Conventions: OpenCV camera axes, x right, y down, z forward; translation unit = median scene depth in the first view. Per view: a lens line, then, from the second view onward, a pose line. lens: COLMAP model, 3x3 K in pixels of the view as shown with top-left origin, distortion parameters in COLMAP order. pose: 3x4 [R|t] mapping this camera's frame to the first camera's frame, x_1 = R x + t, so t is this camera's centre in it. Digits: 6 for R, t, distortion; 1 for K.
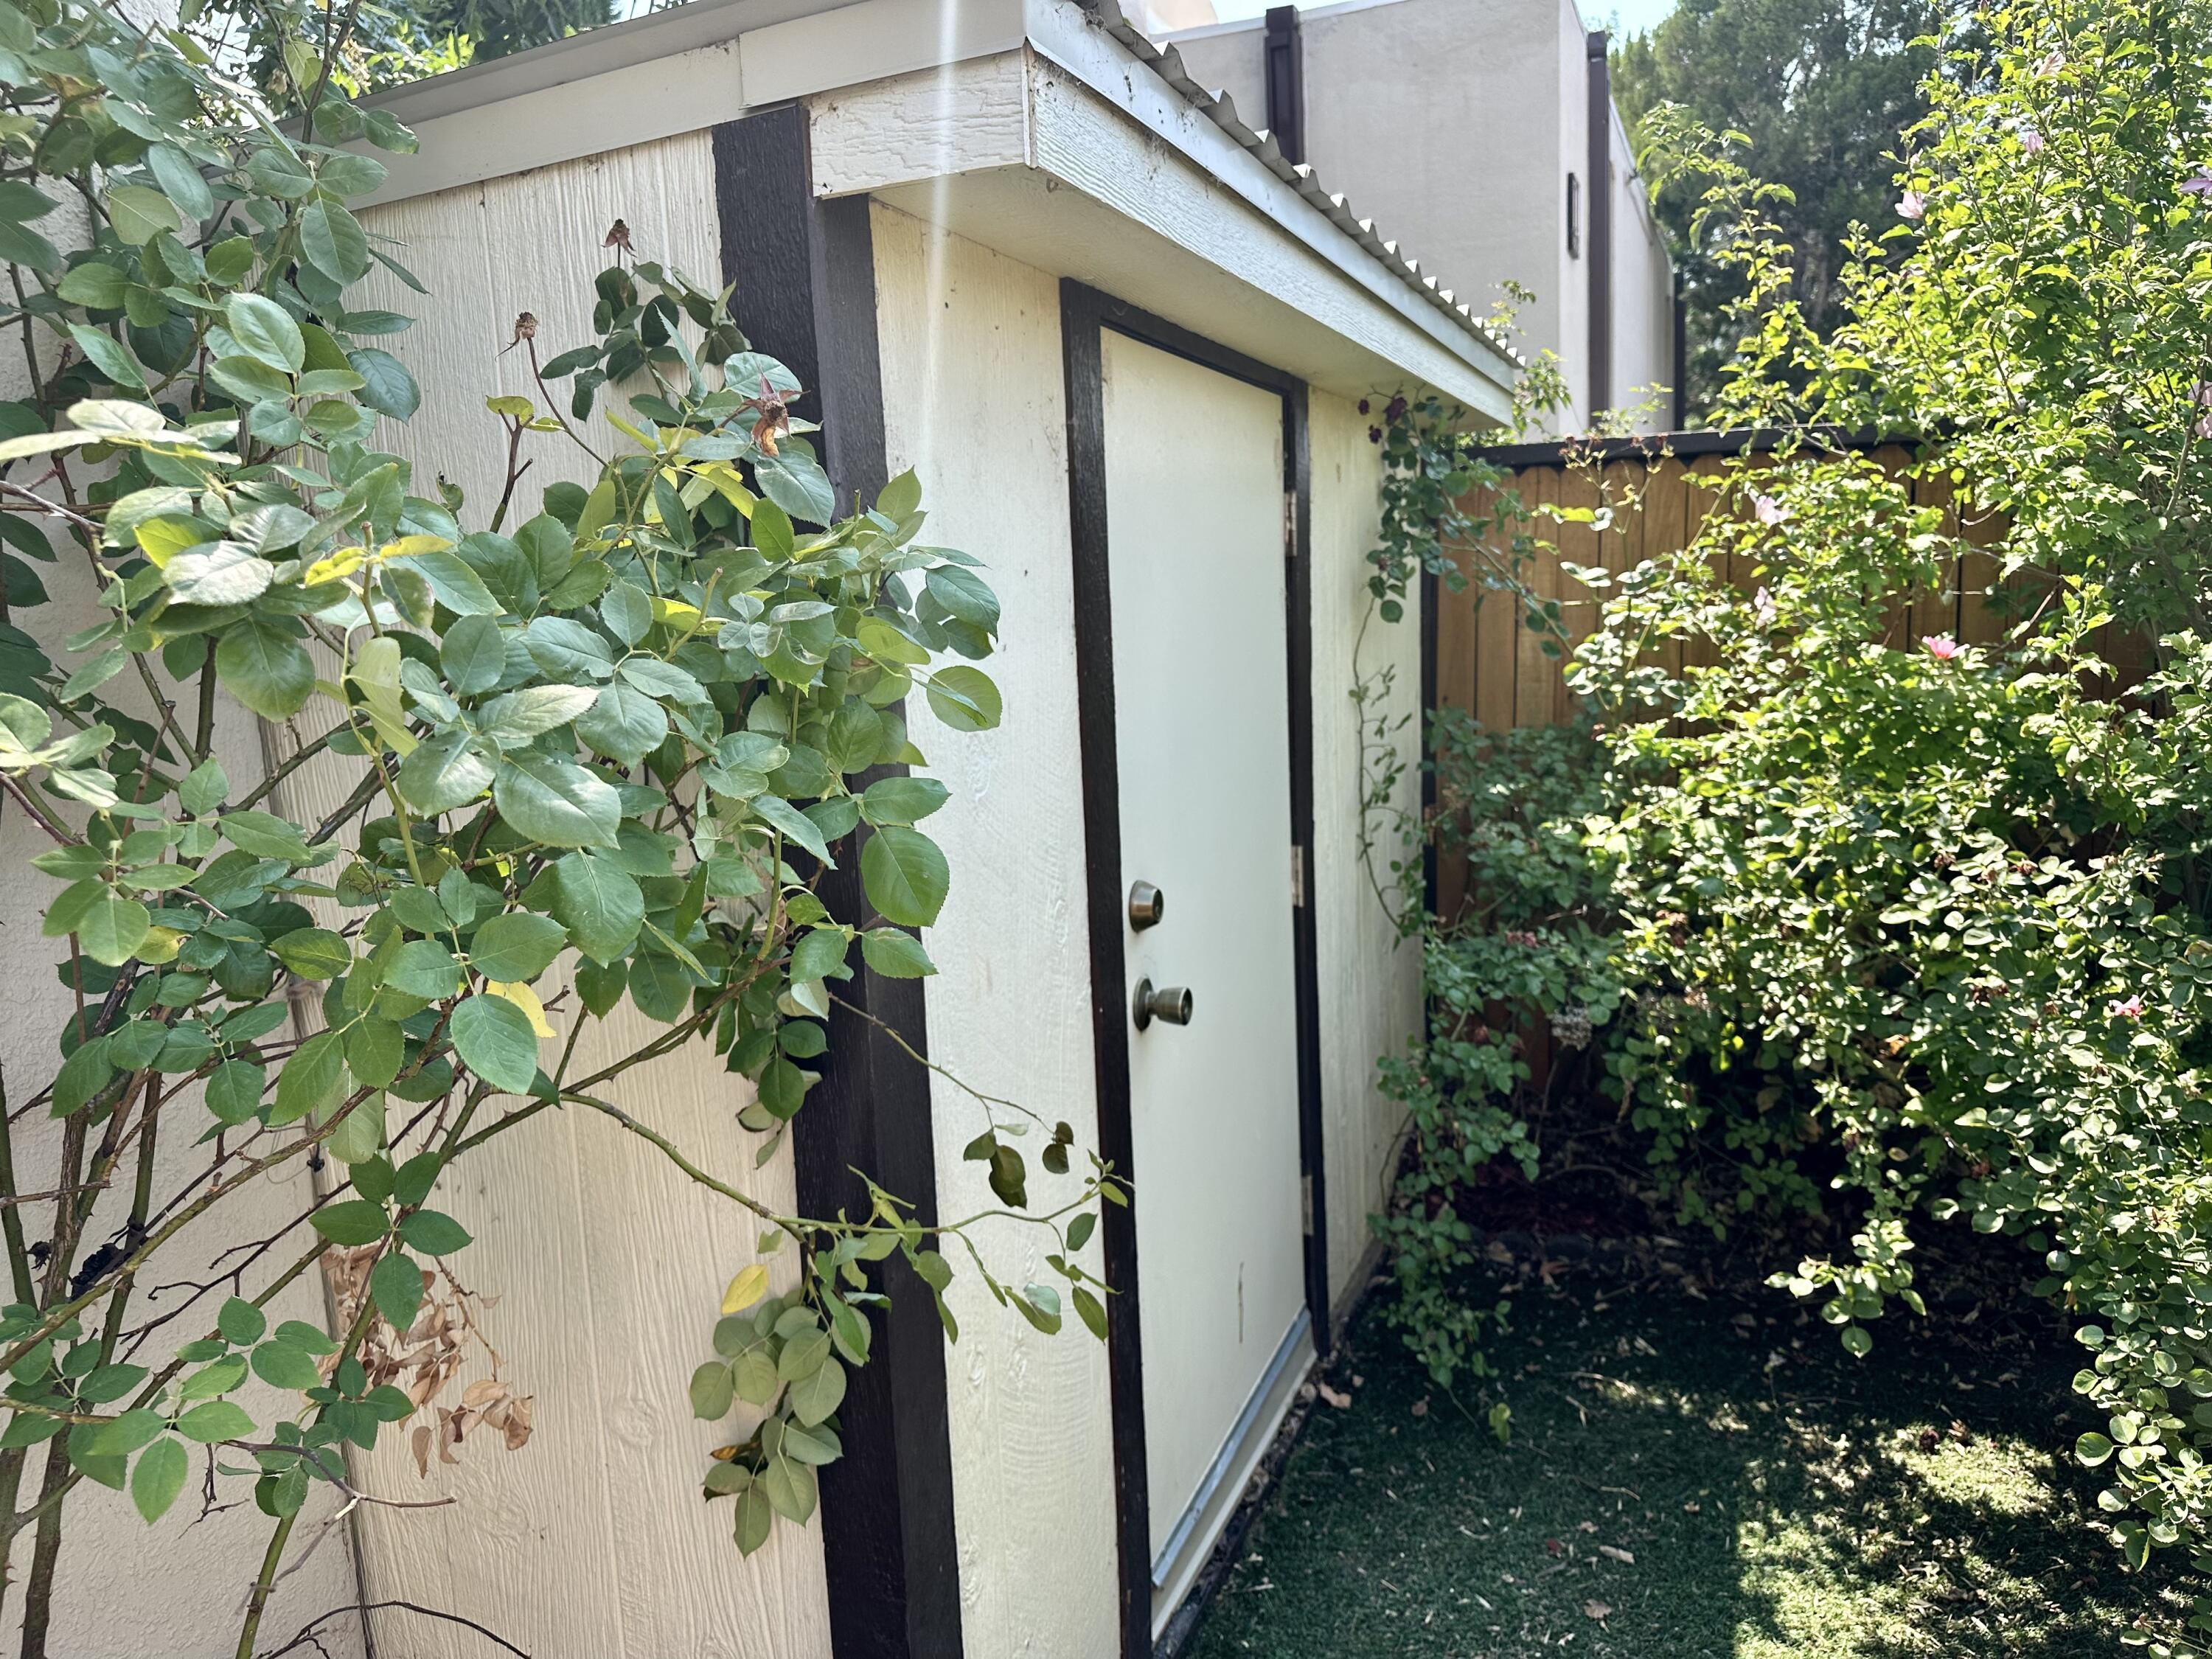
lens RADIAL K [[1603.7, 0, 1112.7], [0, 1603.7, 841.7], [0, 0, 1]] dist [0.006560, -0.000023]
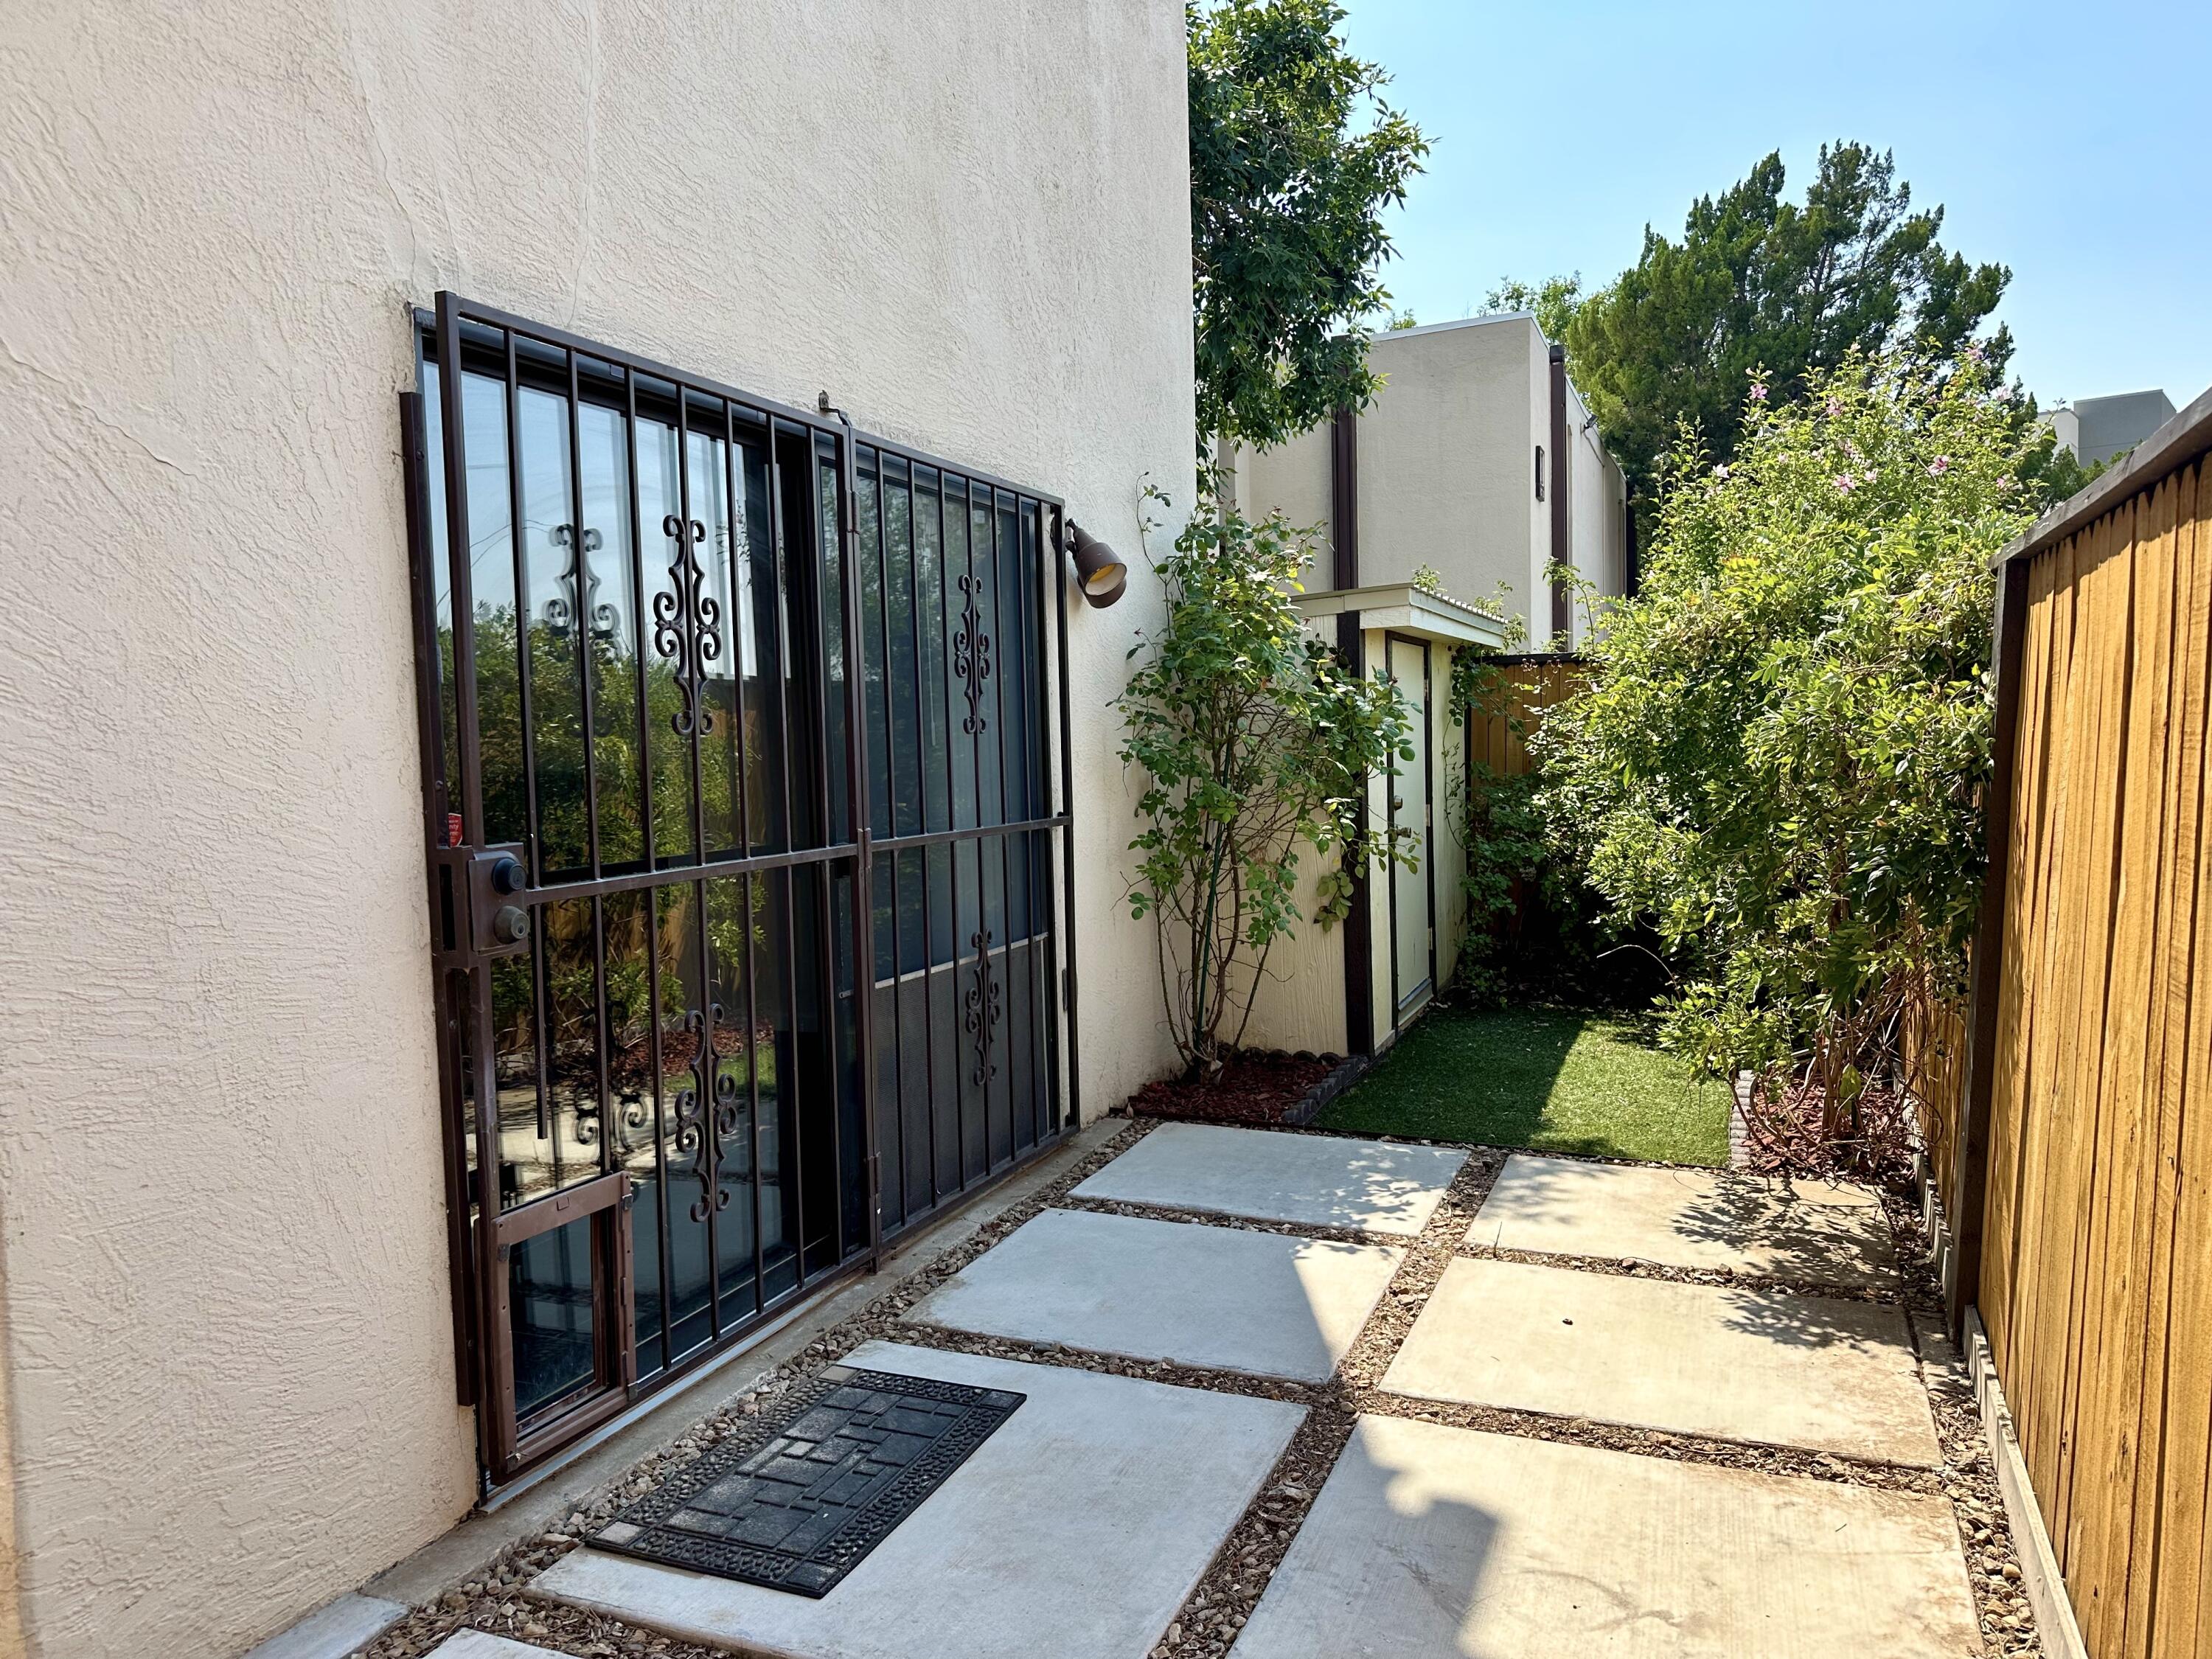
lens RADIAL K [[1554.1, 0, 1102.1], [0, 1554.1, 810.9], [0, 0, 1]] dist [0.056896, -0.059087]
pose [[0.999903, 0.012246, -0.006637, -0.453210], [-0.012860, 0.994700, -0.102014, 0.311046], [0.005353, 0.102089, 0.994761, -1.772681]]
